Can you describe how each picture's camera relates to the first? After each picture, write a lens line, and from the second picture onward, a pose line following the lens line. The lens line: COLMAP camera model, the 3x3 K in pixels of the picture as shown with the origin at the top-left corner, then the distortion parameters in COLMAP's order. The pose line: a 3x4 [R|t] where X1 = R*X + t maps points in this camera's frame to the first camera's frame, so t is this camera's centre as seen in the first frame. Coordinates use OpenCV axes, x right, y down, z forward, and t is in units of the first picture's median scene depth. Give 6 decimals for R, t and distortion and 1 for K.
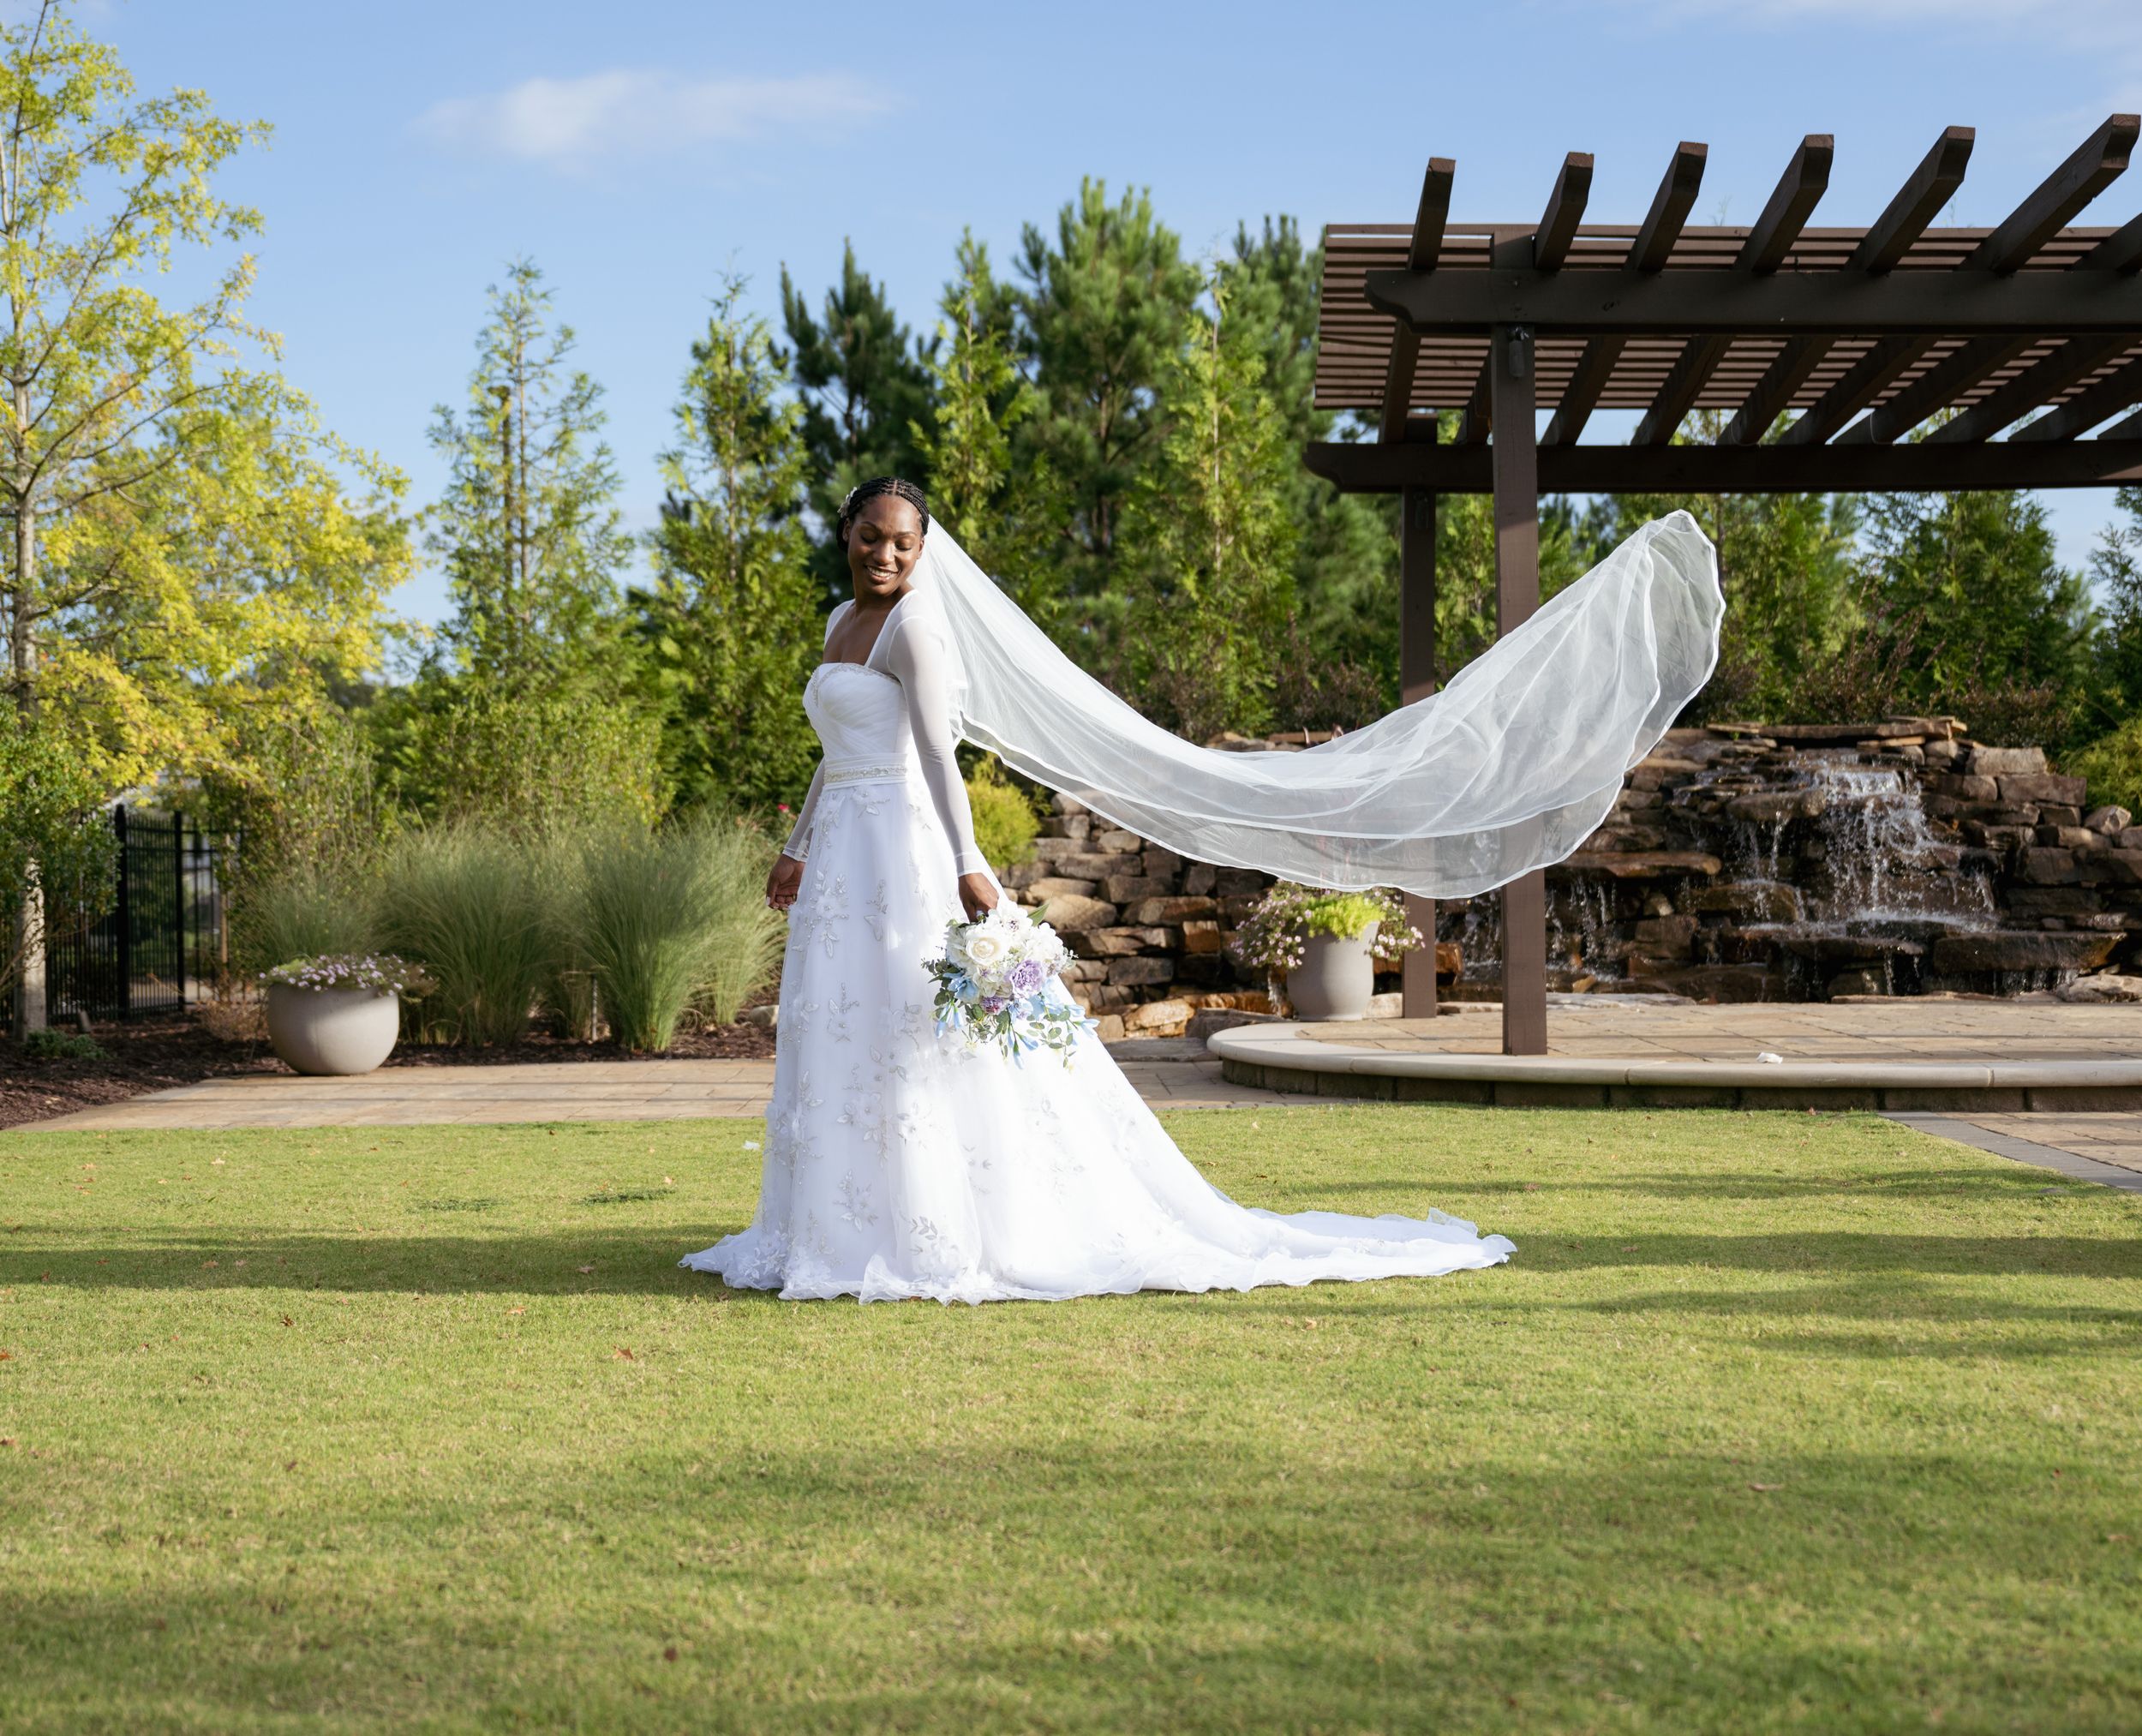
lens RADIAL K [[3289.2, 0, 1071.7], [0, 3289.2, 871.9], [0, 0, 1]] dist [0.138043, 0.000000]
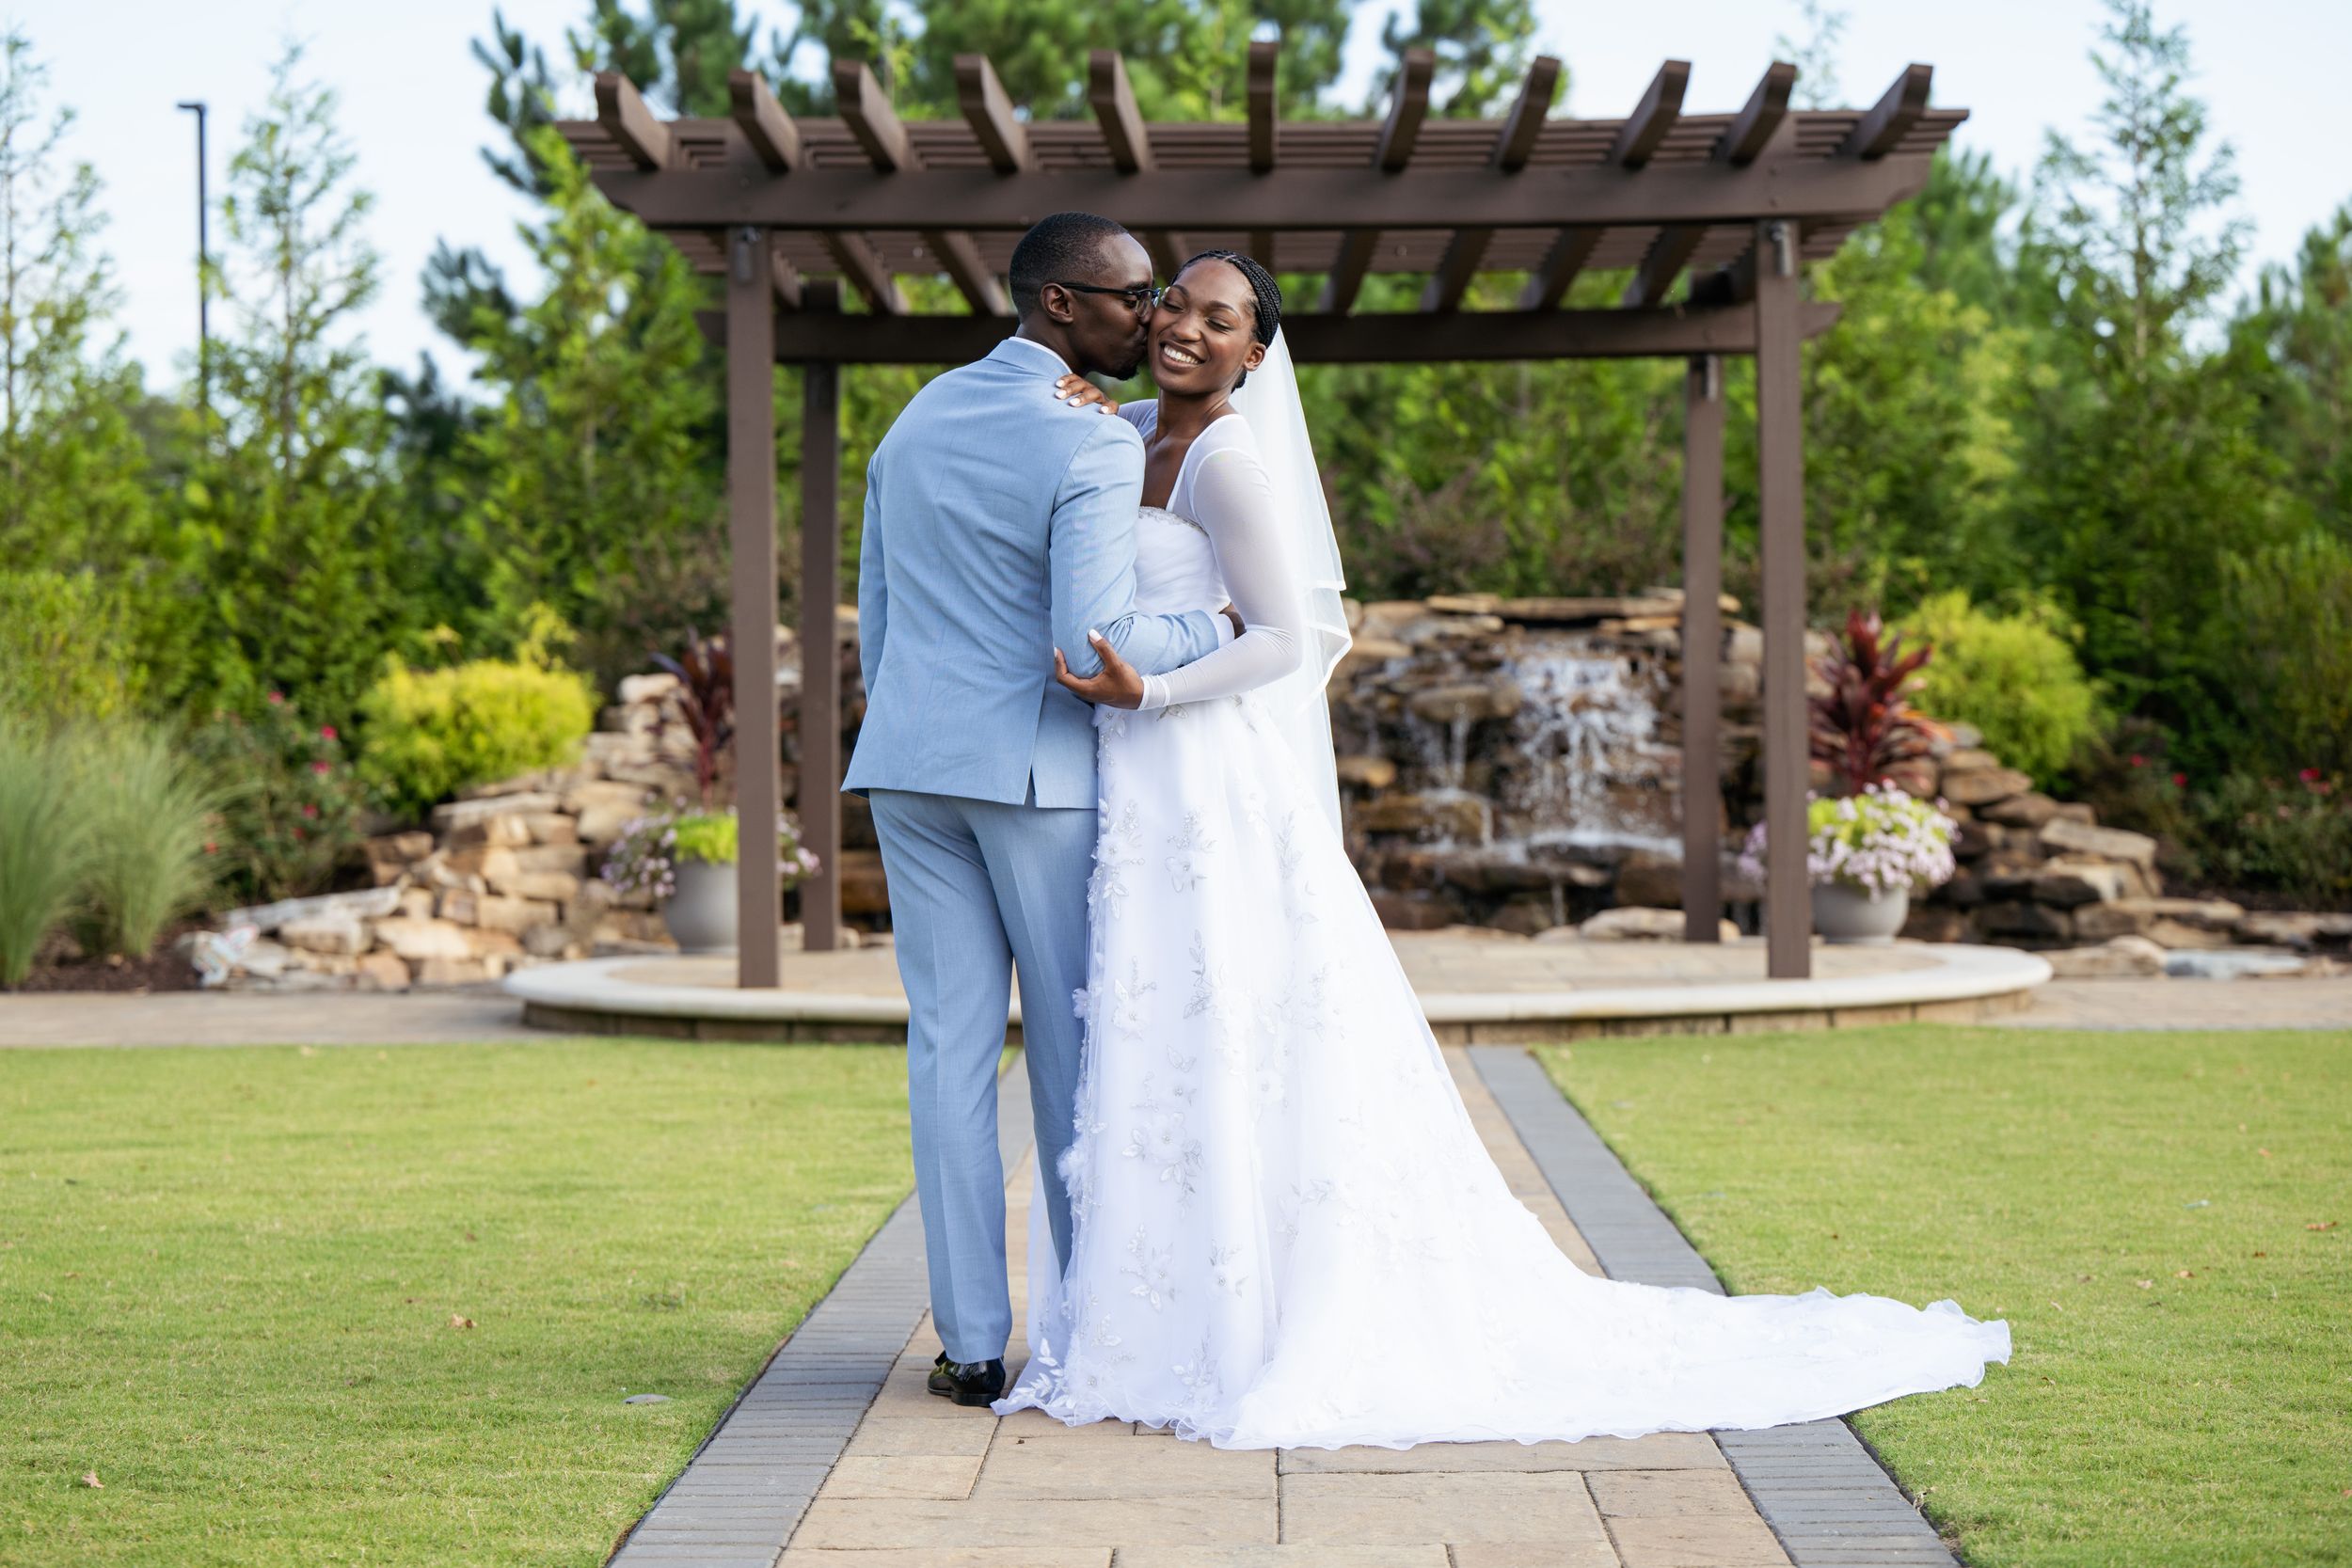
lens RADIAL K [[5226.1, 0, 1175.6], [0, 5226.1, 778.8], [0, 0, 1]] dist [0.046225, 0.000000]
pose [[0.998347, 0.006057, -0.057152, 0.205701], [-0.005573, 0.999947, 0.008627, -0.011150], [0.057201, -0.008294, 0.998328, -0.293891]]
